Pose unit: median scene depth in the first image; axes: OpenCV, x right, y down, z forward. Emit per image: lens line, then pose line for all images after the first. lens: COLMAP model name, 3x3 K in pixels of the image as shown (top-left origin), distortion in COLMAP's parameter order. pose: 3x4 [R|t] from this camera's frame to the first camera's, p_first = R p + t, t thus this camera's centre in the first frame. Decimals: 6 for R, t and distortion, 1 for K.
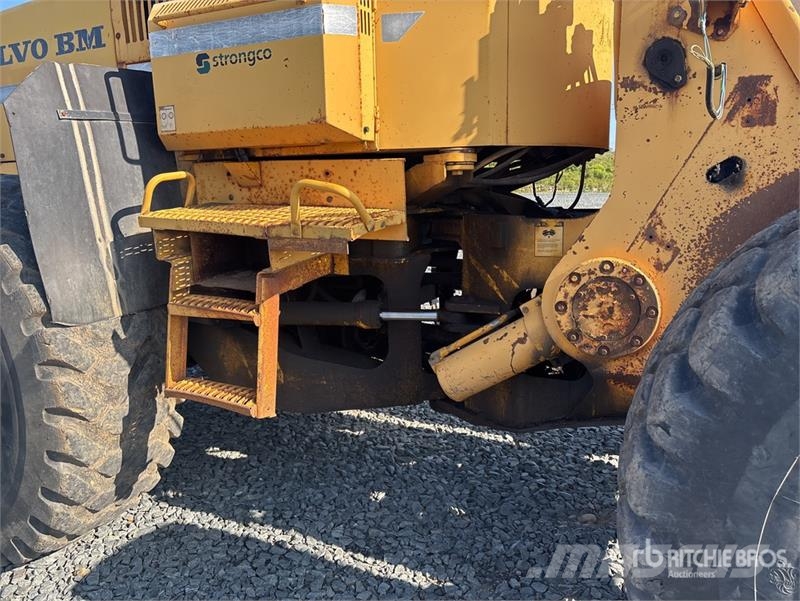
lens RADIAL K [[608.6, 0, 407.0], [0, 608.6, 296.3], [0, 0, 1]] dist [0.042483, -0.059189]
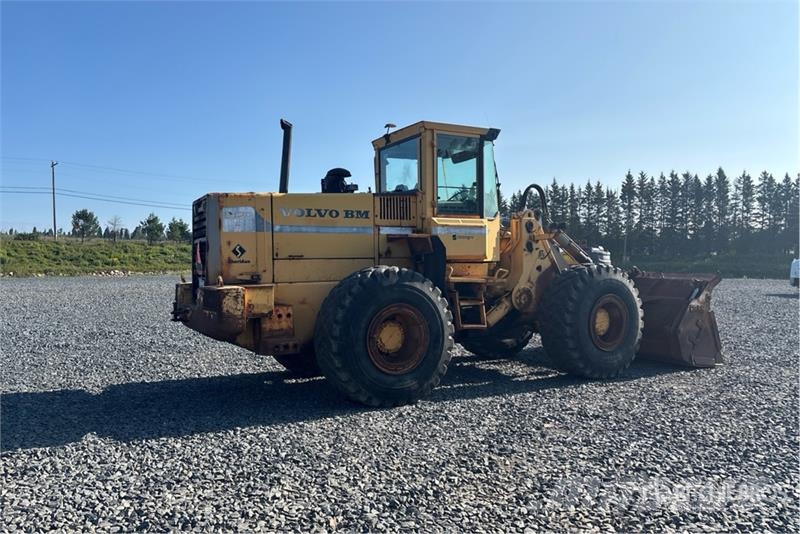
lens RADIAL K [[598.2, 0, 400.0], [0, 598.2, 267.0], [0, 0, 1]] dist [0.059933, -0.087033]
pose [[0.574018, 0.006679, 0.818815, -3.354897], [0.143476, 0.983676, -0.108606, 0.129750], [-0.806175, 0.179822, 0.563690, -0.694160]]
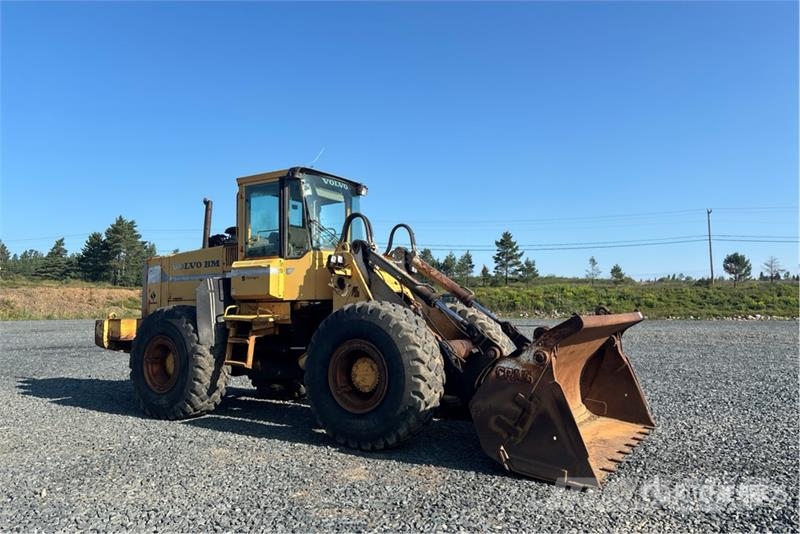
lens RADIAL K [[603.0, 0, 412.1], [0, 603.0, 257.2], [0, 0, 1]] dist [0.066848, -0.100426]
pose [[0.992916, -0.000016, -0.118815, 1.176173], [-0.031378, 0.964462, -0.262351, 0.463937], [0.114597, 0.264220, 0.957630, -2.577112]]
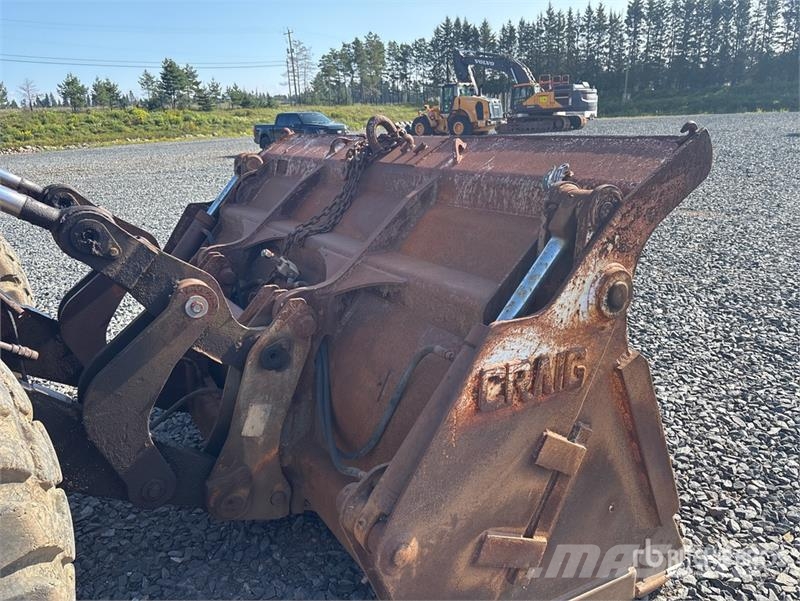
lens RADIAL K [[600.4, 0, 401.2], [0, 600.4, 299.1], [0, 0, 1]] dist [0.080236, -0.099289]
pose [[0.566215, -0.257299, 0.783069, 0.704108], [0.200585, 0.964482, 0.171870, 0.022493], [-0.799479, 0.059756, 0.597715, -0.232586]]
